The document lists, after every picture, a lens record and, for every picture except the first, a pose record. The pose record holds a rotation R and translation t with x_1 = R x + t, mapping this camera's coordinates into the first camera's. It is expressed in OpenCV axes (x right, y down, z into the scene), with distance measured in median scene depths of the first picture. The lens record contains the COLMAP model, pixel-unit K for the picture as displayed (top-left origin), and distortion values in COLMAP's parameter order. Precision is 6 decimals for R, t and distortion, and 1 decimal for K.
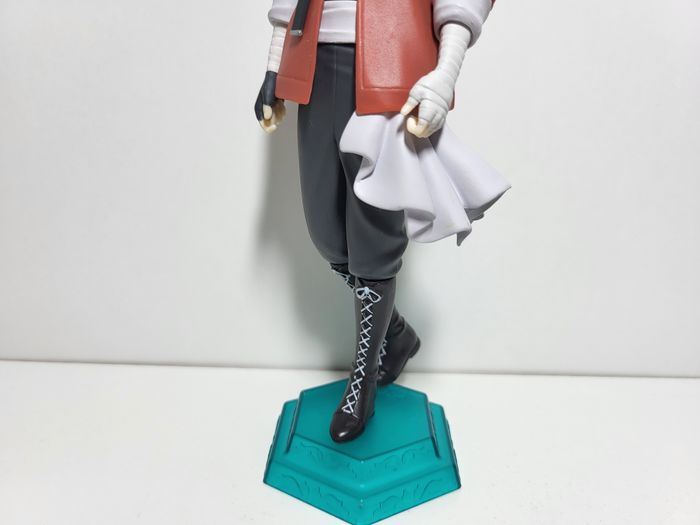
lens RADIAL K [[528.9, 0, 350.0], [0, 528.9, 262.5], [0, 0, 1]] dist [-0.024787, 0.000814]
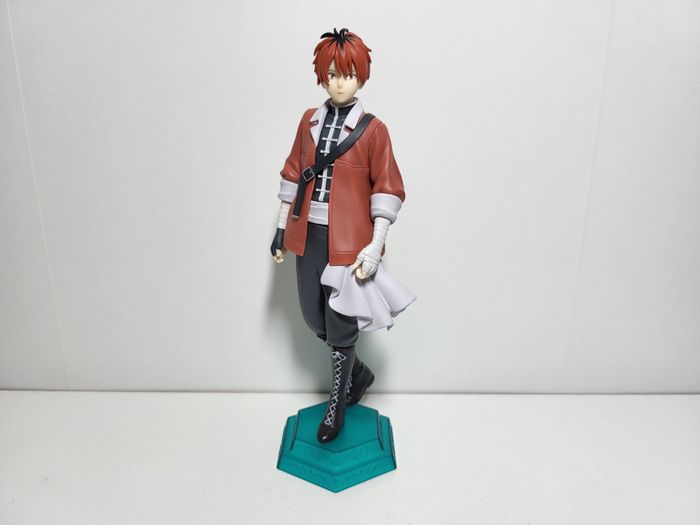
lens RADIAL K [[528.9, 0, 350.0], [0, 528.9, 262.5], [0, 0, 1]] dist [0.025416, 0.000435]
pose [[0.999548, -0.013488, 0.026859, 0.028895], [0.013142, 0.999829, 0.013011, -0.257112], [-0.027030, -0.012653, 0.999555, -0.694096]]
